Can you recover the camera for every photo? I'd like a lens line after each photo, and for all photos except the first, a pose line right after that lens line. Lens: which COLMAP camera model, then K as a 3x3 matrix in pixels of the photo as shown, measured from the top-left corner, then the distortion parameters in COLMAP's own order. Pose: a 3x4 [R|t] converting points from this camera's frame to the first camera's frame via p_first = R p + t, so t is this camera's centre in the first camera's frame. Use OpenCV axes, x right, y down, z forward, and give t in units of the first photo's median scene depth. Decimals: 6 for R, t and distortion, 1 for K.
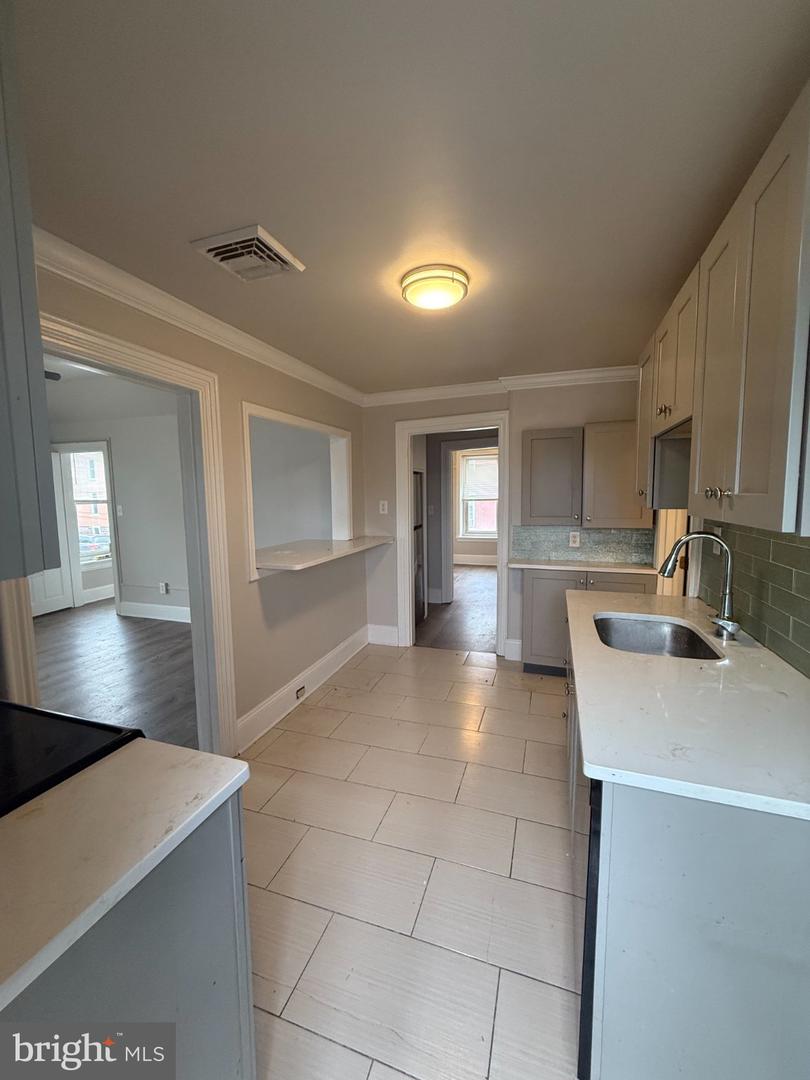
lens RADIAL K [[431.7, 0, 405.3], [0, 431.7, 534.9], [0, 0, 1]] dist [-0.001801, -0.000173]
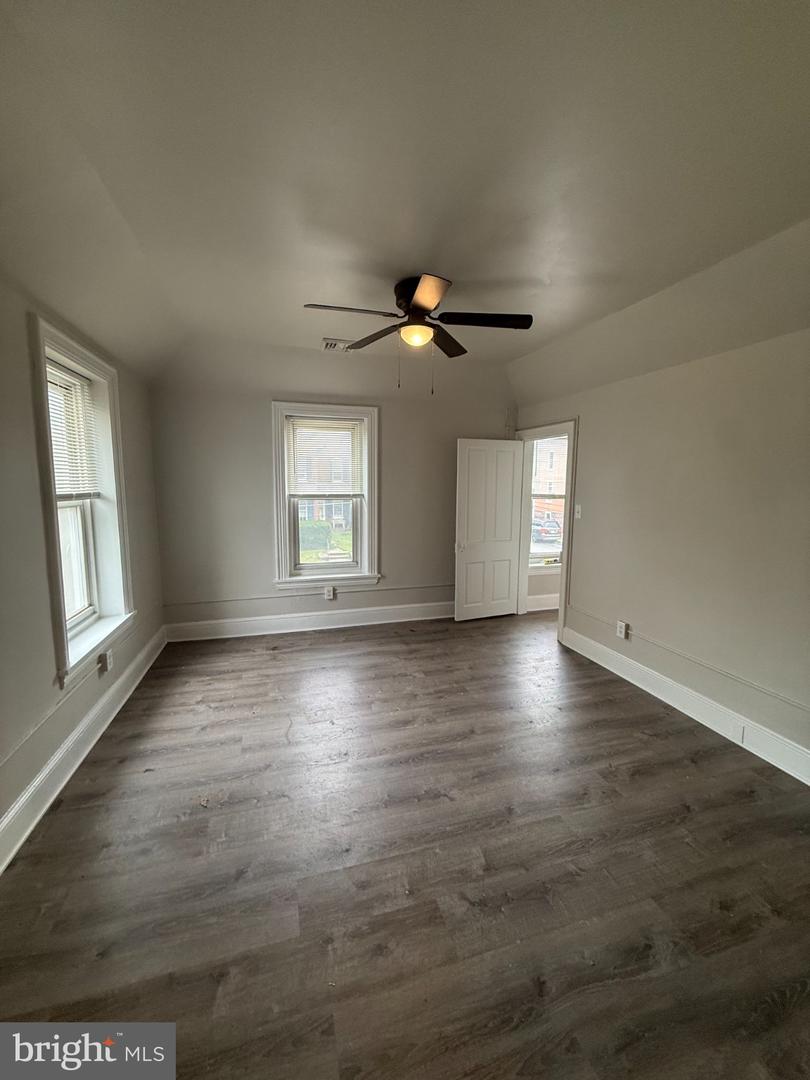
lens RADIAL K [[431.7, 0, 405.3], [0, 431.7, 534.9], [0, 0, 1]] dist [-0.001801, -0.000173]
pose [[0.587073, 0.124860, -0.799847, -0.213937], [-0.097032, 0.991764, 0.083600, -0.046806], [0.803698, 0.028532, 0.594353, 0.284184]]
